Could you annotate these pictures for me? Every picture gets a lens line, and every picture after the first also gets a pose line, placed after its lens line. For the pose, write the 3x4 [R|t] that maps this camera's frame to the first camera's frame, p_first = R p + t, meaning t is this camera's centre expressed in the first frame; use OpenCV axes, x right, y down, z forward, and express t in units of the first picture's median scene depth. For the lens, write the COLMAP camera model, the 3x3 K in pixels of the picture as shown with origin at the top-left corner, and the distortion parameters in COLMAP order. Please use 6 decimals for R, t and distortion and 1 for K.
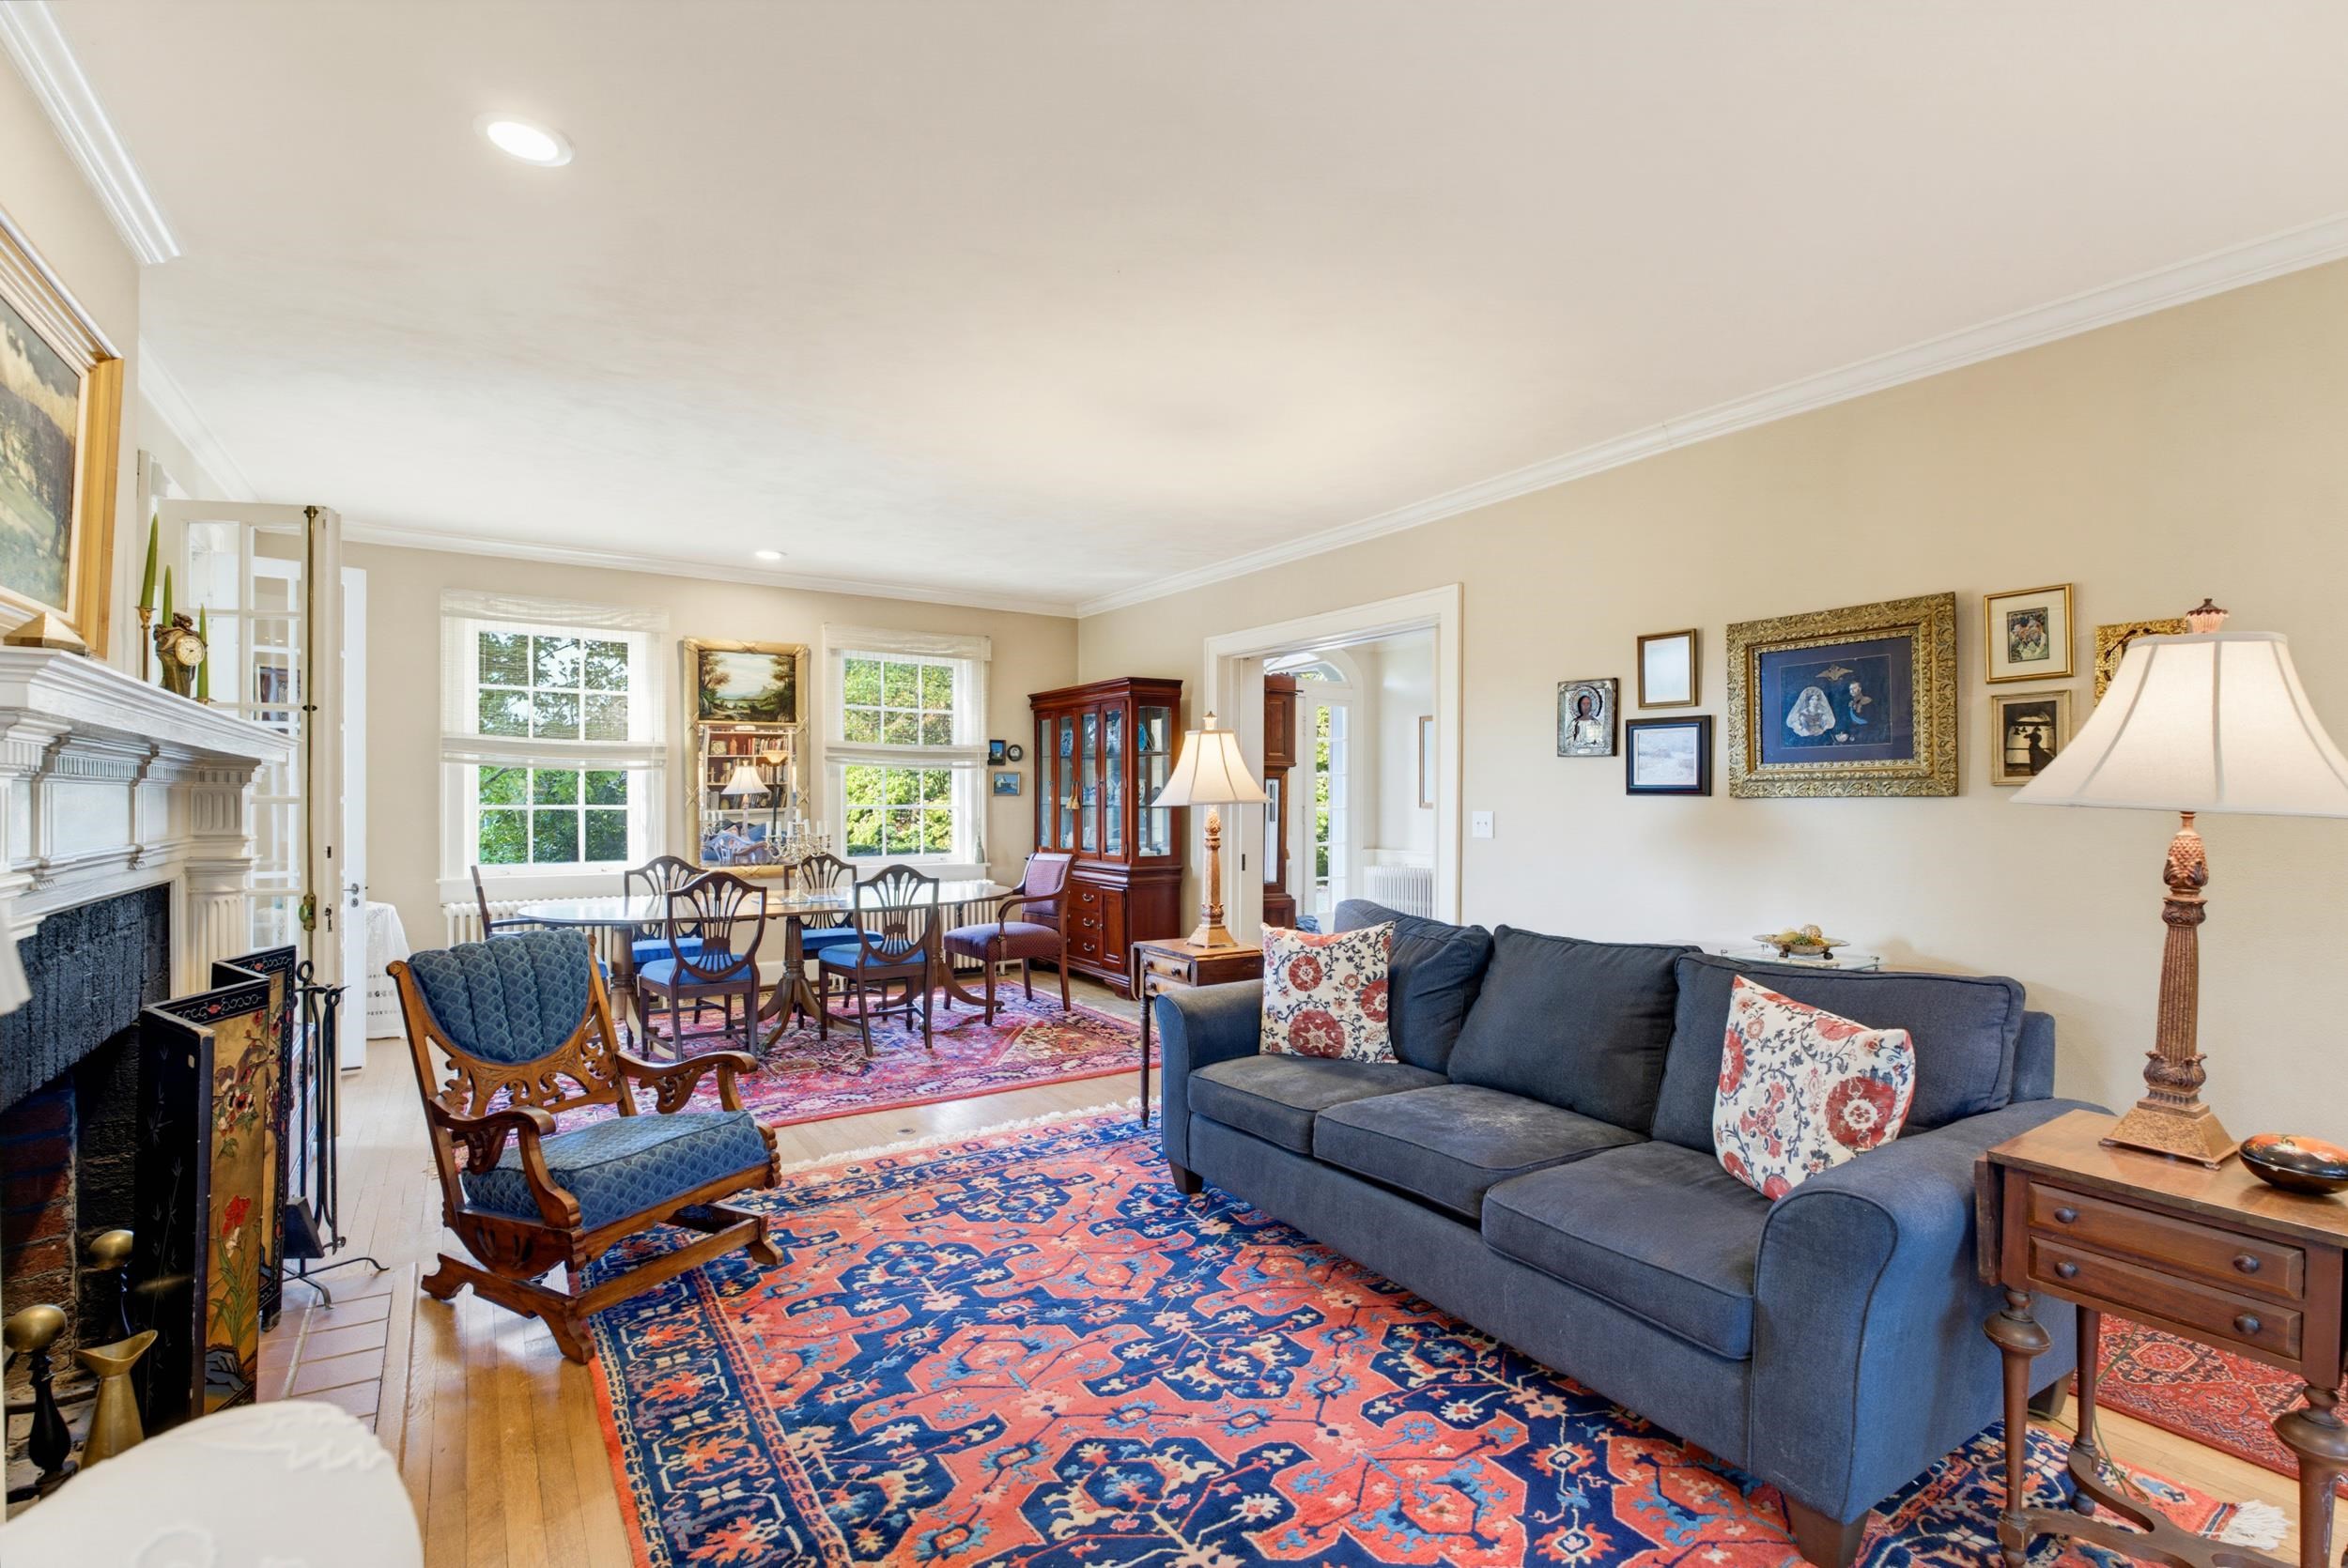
lens RADIAL K [[1084.3, 0, 1178.9], [0, 1084.3, 808.7], [0, 0, 1]] dist [-0.020001, 0.006141]
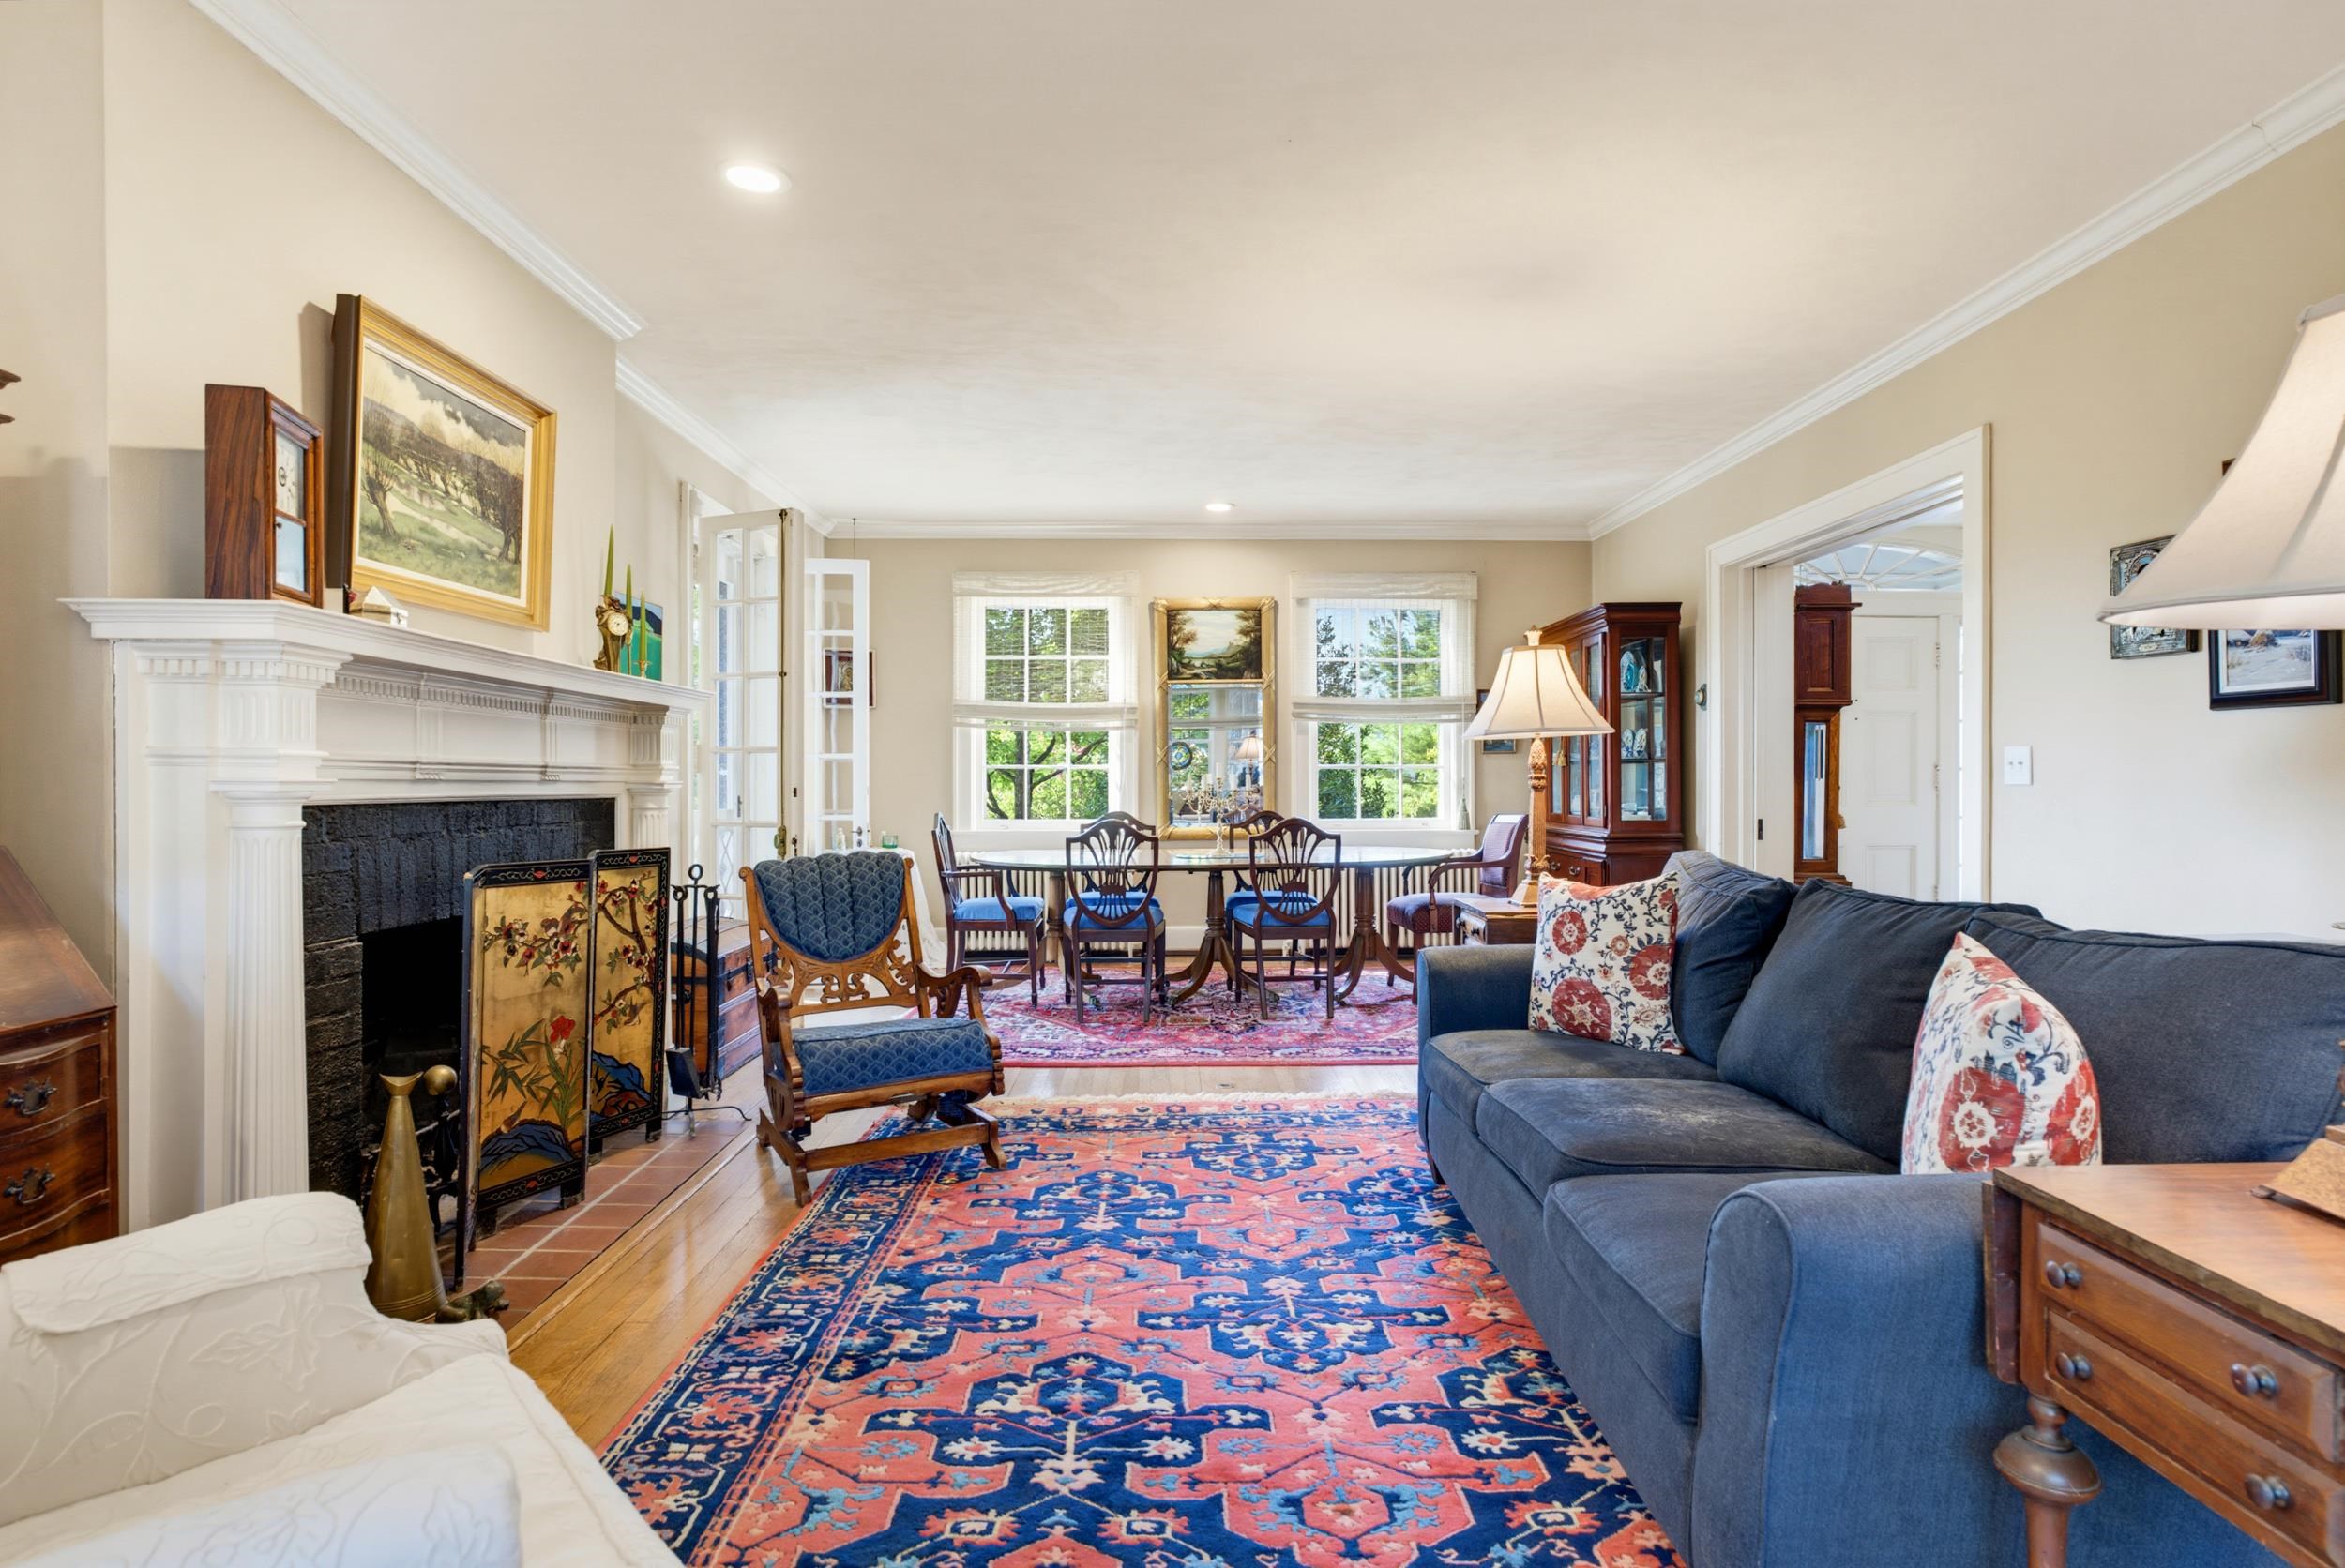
lens RADIAL K [[1243.0, 0, 1176.5], [0, 1243.0, 788.6], [0, 0, 1]] dist [-0.013898, 0.004115]
pose [[0.841482, -0.002218, -0.540281, 0.397096], [-0.000281, 0.999990, -0.004543, 0.051479], [0.540285, 0.003975, 0.841473, 0.062549]]
